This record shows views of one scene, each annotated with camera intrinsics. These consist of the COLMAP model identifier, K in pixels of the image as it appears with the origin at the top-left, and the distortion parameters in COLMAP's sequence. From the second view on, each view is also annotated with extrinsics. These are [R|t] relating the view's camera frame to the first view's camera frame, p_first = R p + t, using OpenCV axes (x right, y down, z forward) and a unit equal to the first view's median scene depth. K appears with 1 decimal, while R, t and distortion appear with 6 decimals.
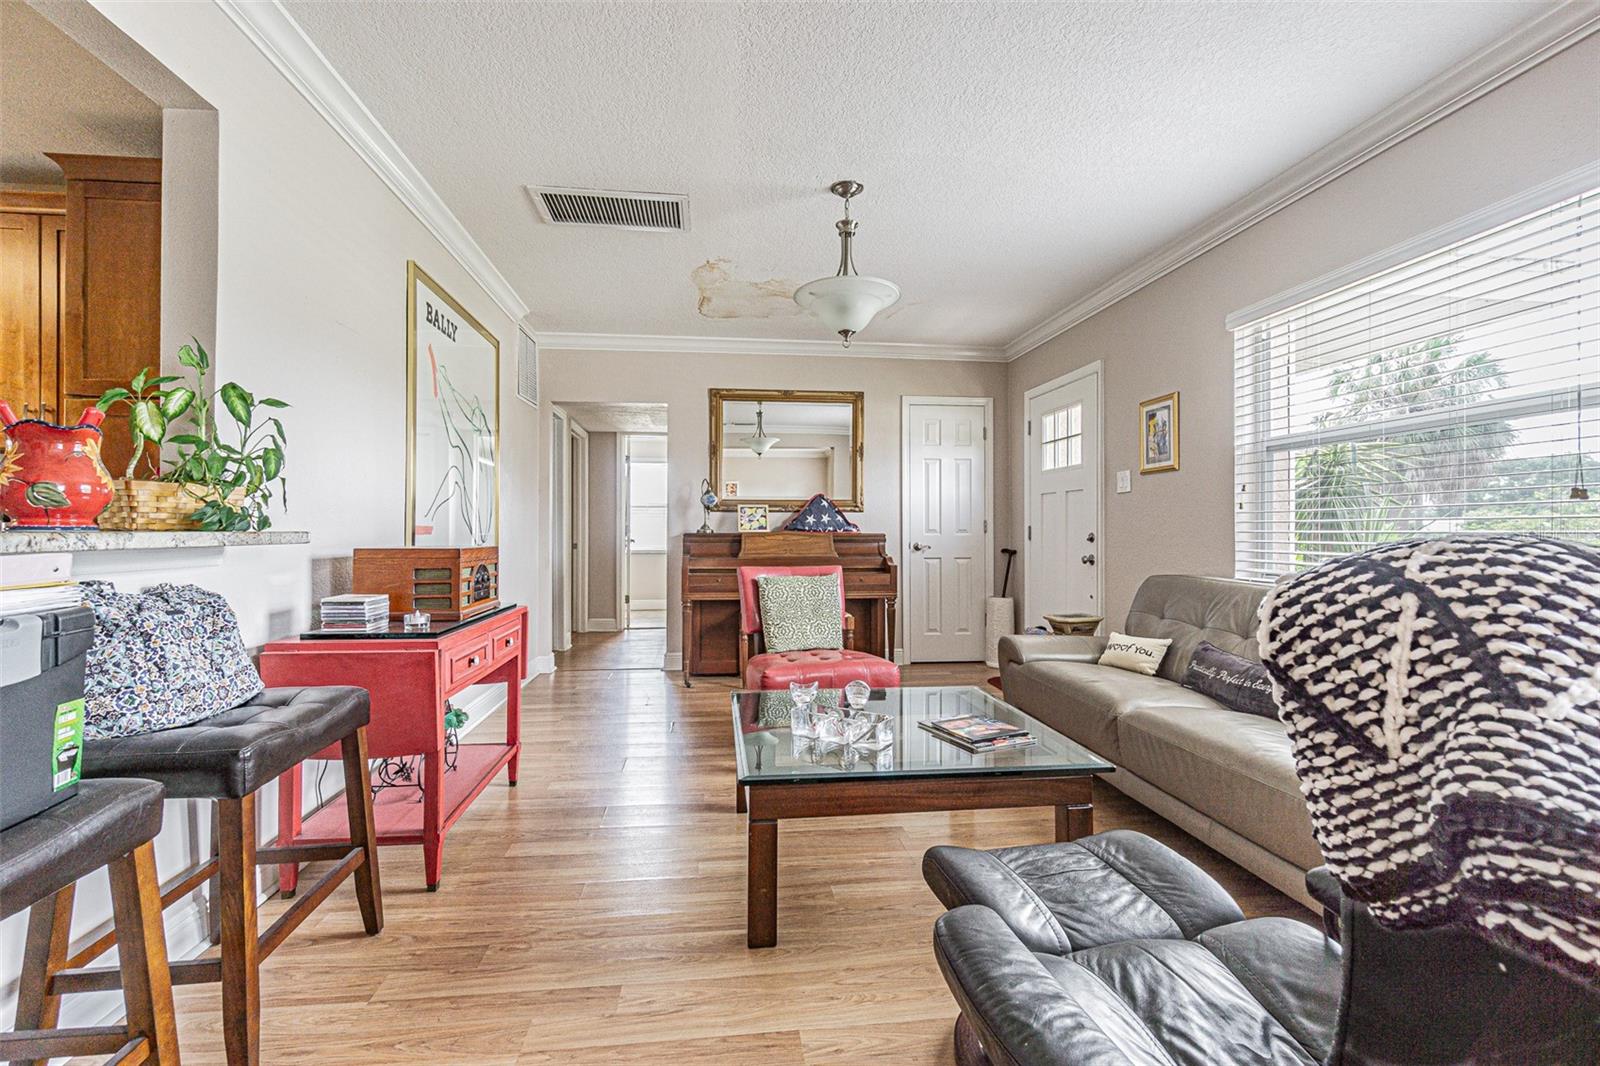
lens RADIAL K [[693.2, 0, 789.5], [0, 693.2, 523.8], [0, 0, 1]] dist [-0.002205, -0.000269]
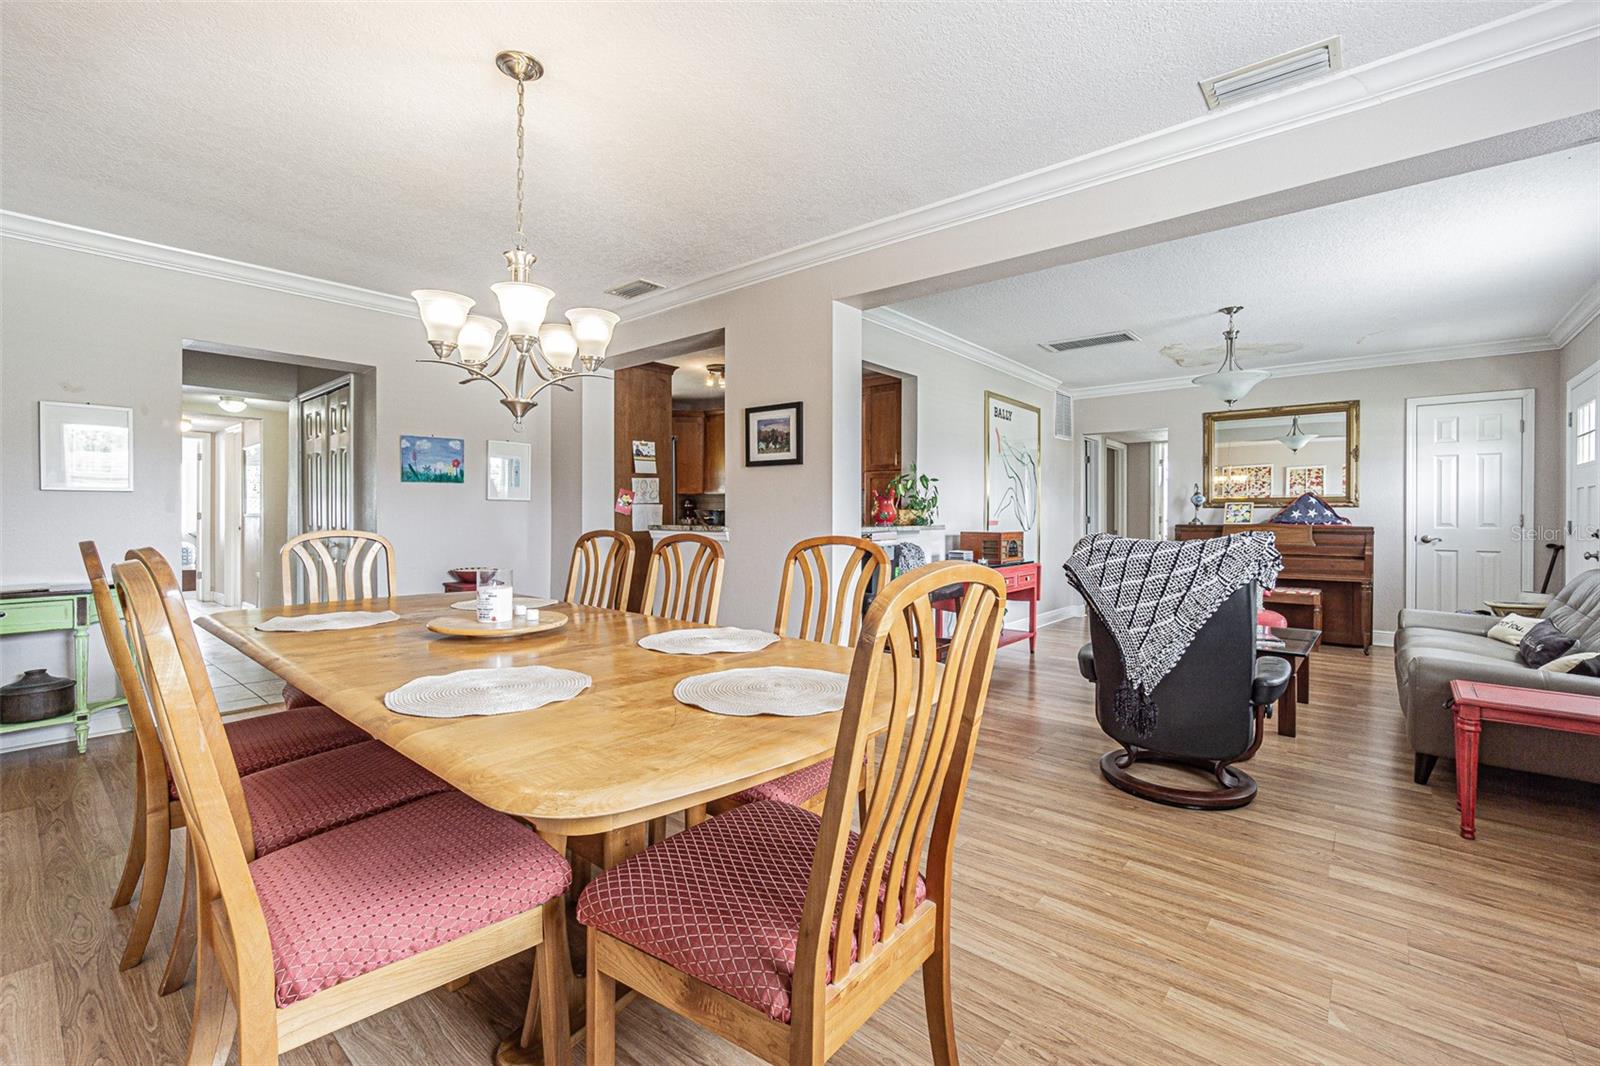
lens RADIAL K [[693.2, 0, 789.5], [0, 693.2, 523.8], [0, 0, 1]] dist [-0.002205, -0.000269]
pose [[0.680099, 0.010390, -0.733046, 0.476924], [0.006127, 0.999784, 0.019855, -0.028035], [0.733094, -0.017995, 0.679889, -0.698398]]
